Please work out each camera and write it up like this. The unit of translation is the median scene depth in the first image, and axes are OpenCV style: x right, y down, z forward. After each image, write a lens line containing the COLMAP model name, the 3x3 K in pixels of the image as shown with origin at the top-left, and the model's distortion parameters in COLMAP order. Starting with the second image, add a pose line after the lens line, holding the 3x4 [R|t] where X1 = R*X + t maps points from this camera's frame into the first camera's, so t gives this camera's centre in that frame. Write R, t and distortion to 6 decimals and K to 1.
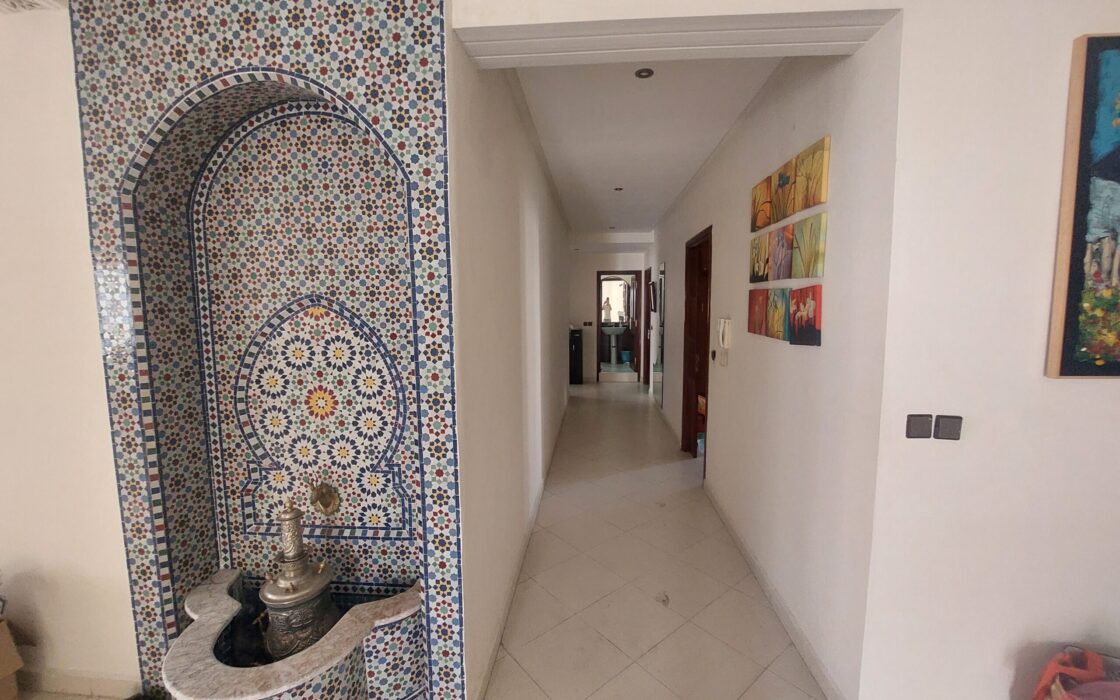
lens RADIAL K [[451.6, 0, 563.0], [0, 451.6, 347.1], [0, 0, 1]] dist [0.000159, 0.000121]
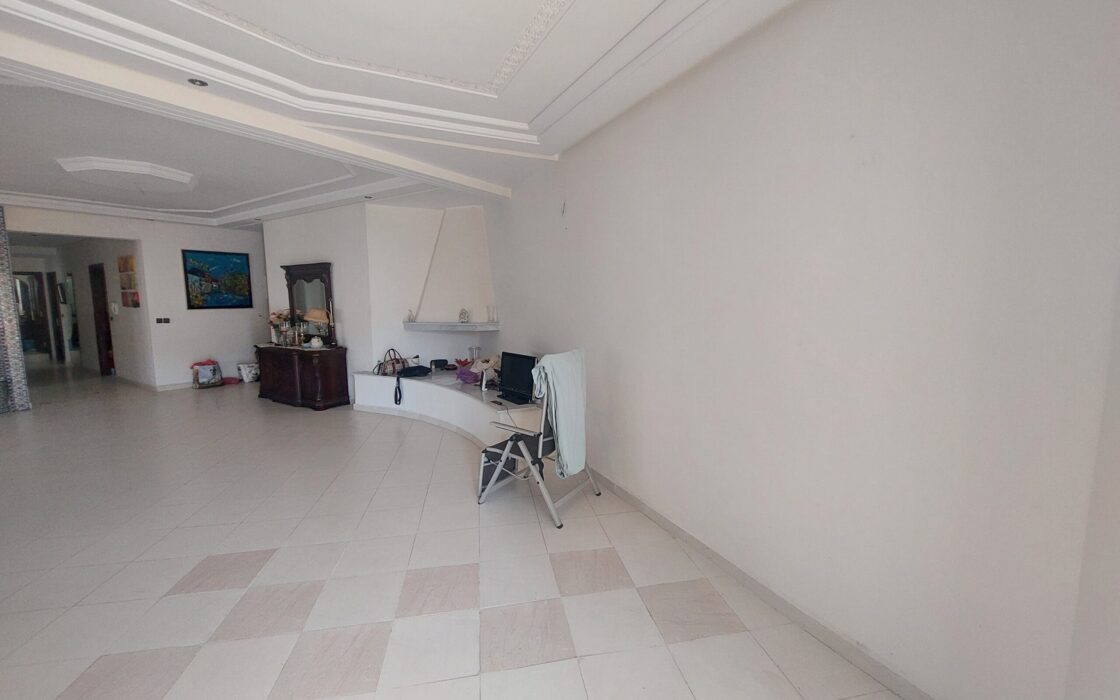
lens RADIAL K [[451.6, 0, 562.8], [0, 451.6, 342.5], [0, 0, 1]] dist [0.000159, 0.000121]
pose [[0.487753, -0.089312, 0.868401, -0.847890], [0.090912, 0.994541, 0.051223, 0.343096], [-0.868235, 0.053964, 0.493210, -3.237726]]
